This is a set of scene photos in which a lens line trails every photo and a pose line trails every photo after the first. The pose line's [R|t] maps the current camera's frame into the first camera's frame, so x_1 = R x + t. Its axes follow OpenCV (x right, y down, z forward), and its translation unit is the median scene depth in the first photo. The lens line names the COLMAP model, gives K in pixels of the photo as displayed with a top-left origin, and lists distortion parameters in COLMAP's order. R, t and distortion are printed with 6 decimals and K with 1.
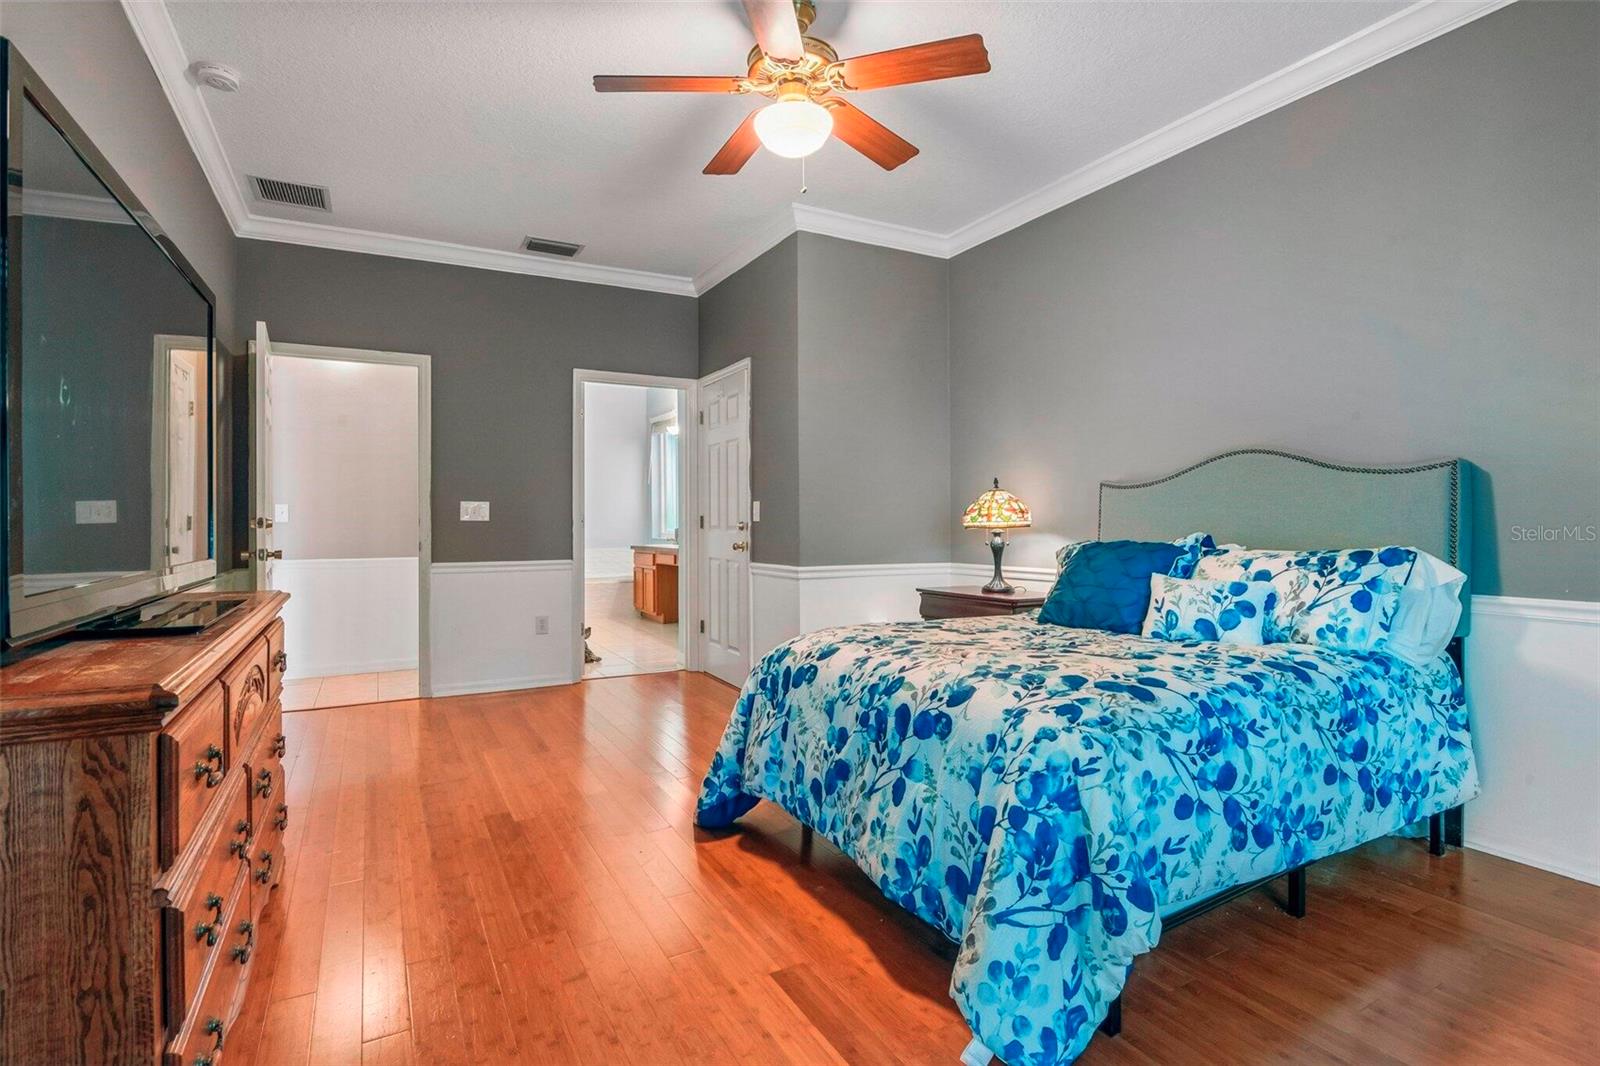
lens RADIAL K [[763.1, 0, 800.0], [0, 763.1, 533.0], [0, 0, 1]] dist [-0.000369, -0.000207]
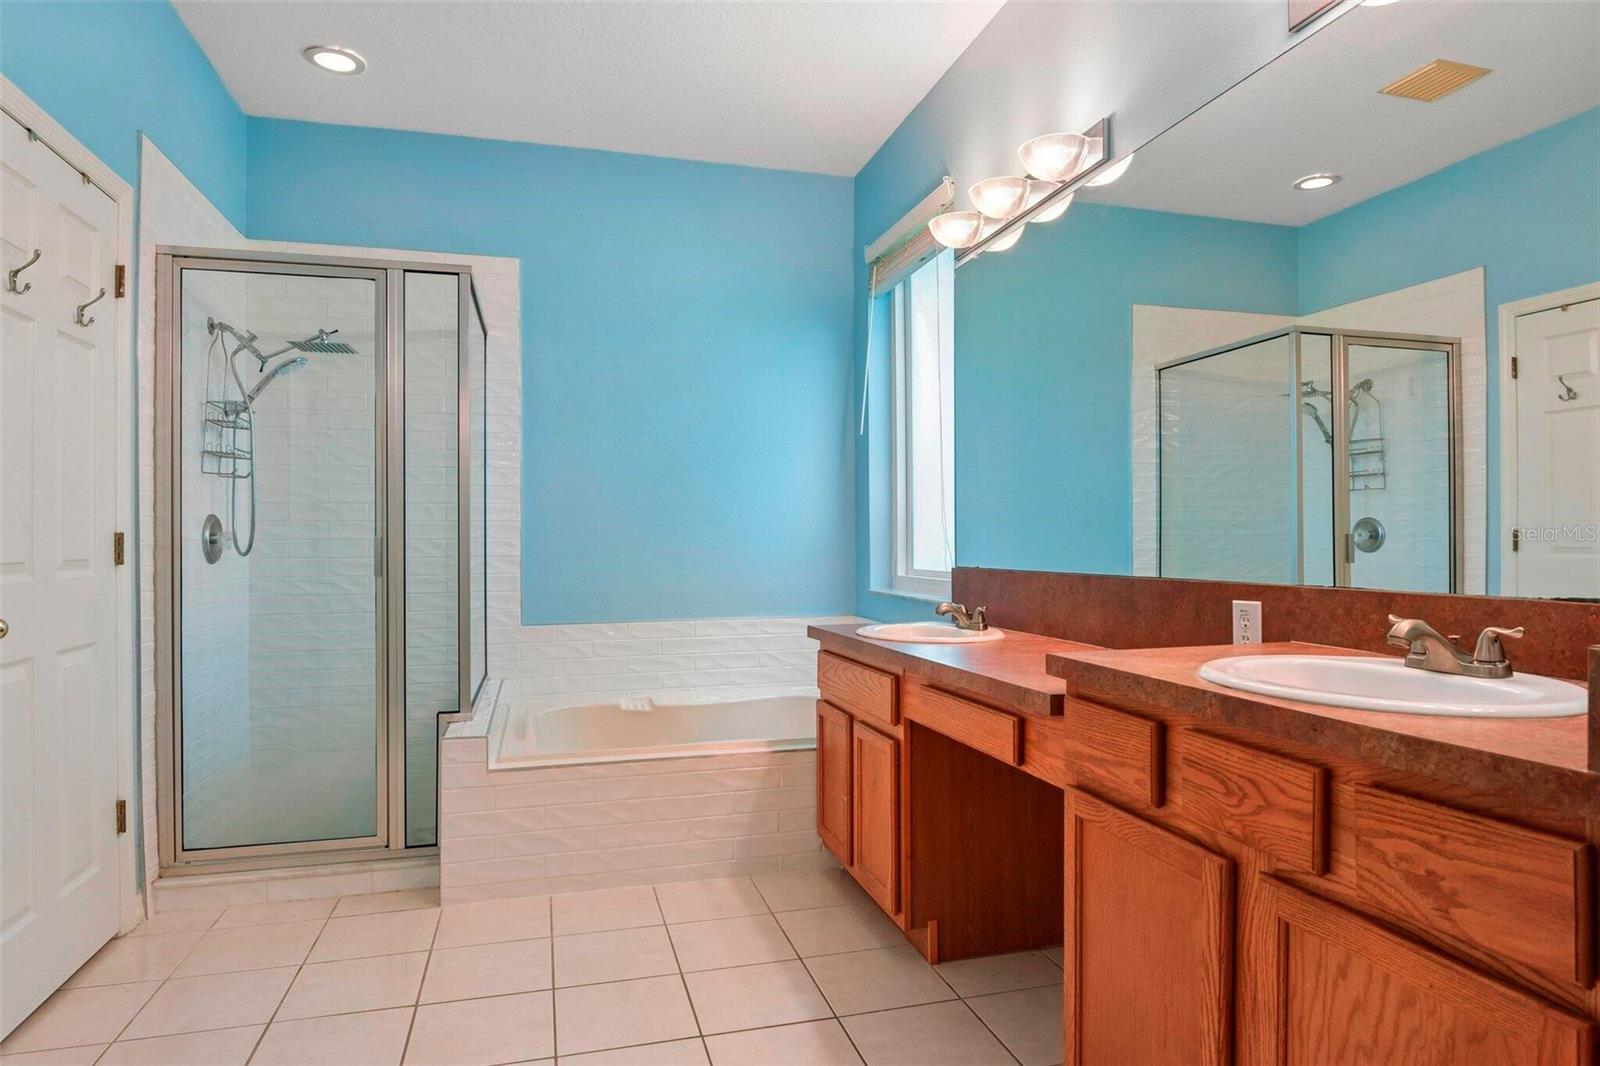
lens RADIAL K [[939.2, 0, 803.0], [0, 939.2, 551.6], [0, 0, 1]] dist [-0.008986, -0.001062]
pose [[0.970195, -0.001873, -0.242318, -0.144331], [0.002784, 0.999990, 0.003418, -0.010431], [0.242309, -0.003990, 0.970191, 0.687595]]
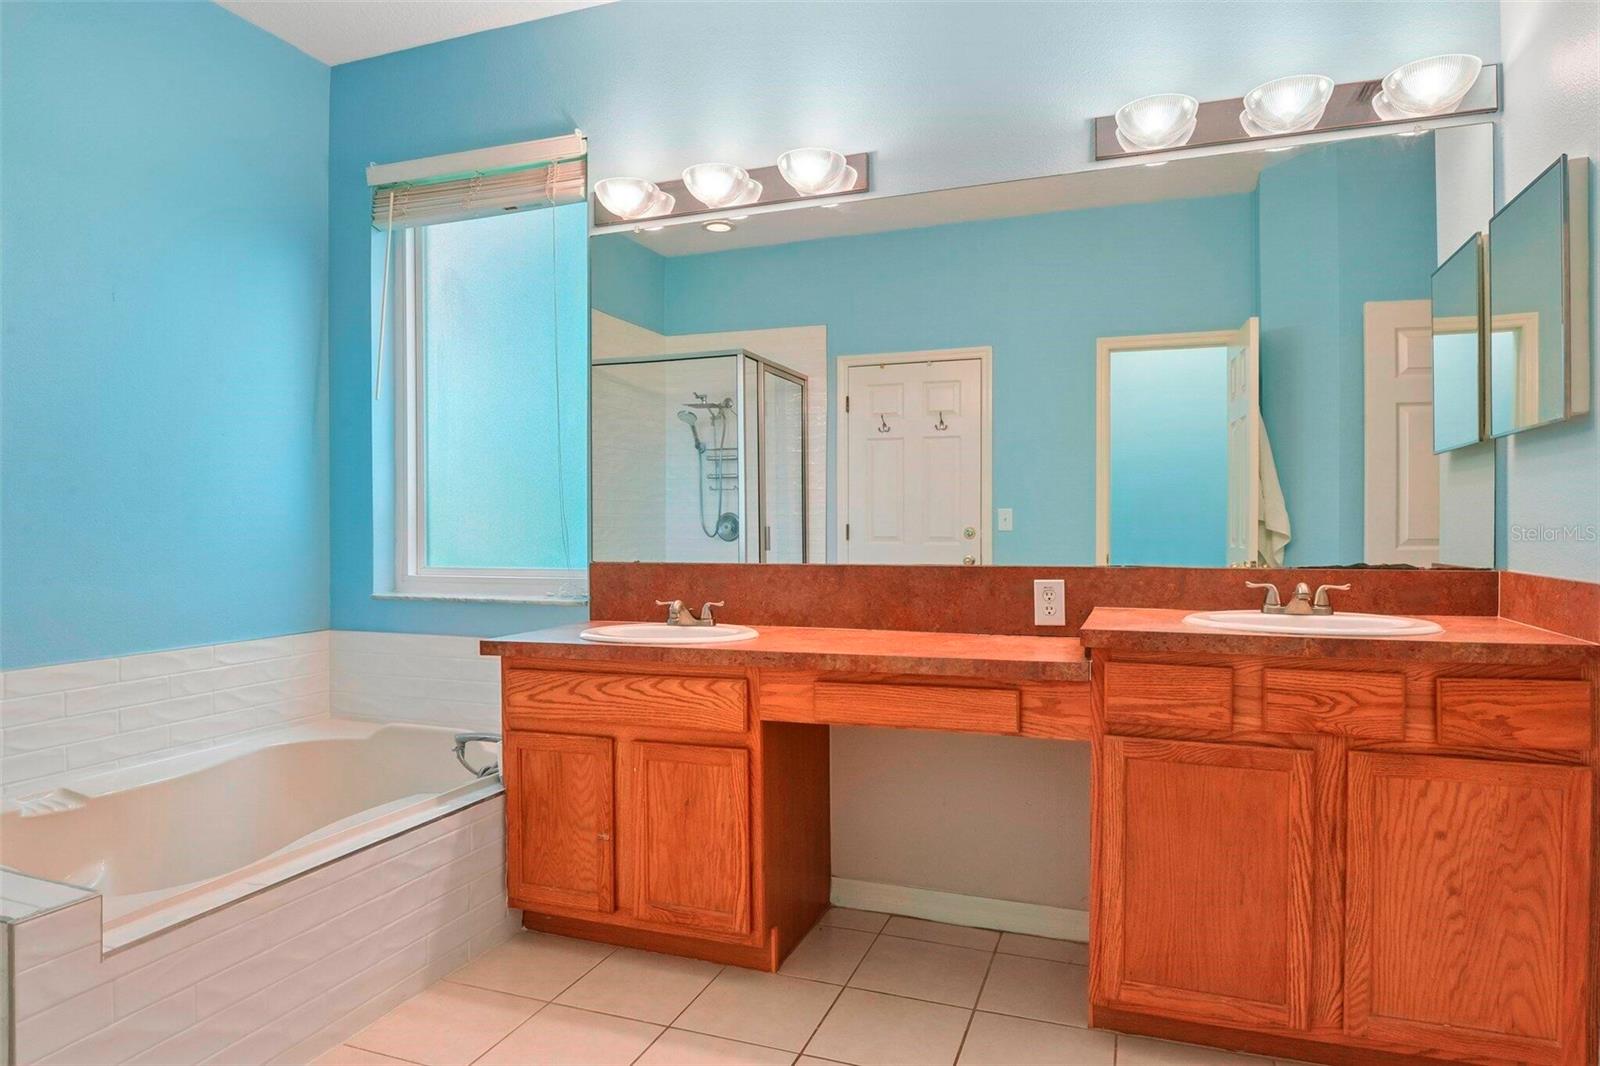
lens RADIAL K [[953.2, 0, 800.0], [0, 953.2, 533.0], [0, 0, 1]] dist [-0.008731, -0.002572]
pose [[0.763533, -0.006677, 0.645735, -0.330481], [0.008981, 0.999960, -0.000280, -0.012545], [-0.645707, 0.006013, 0.763562, 0.748754]]
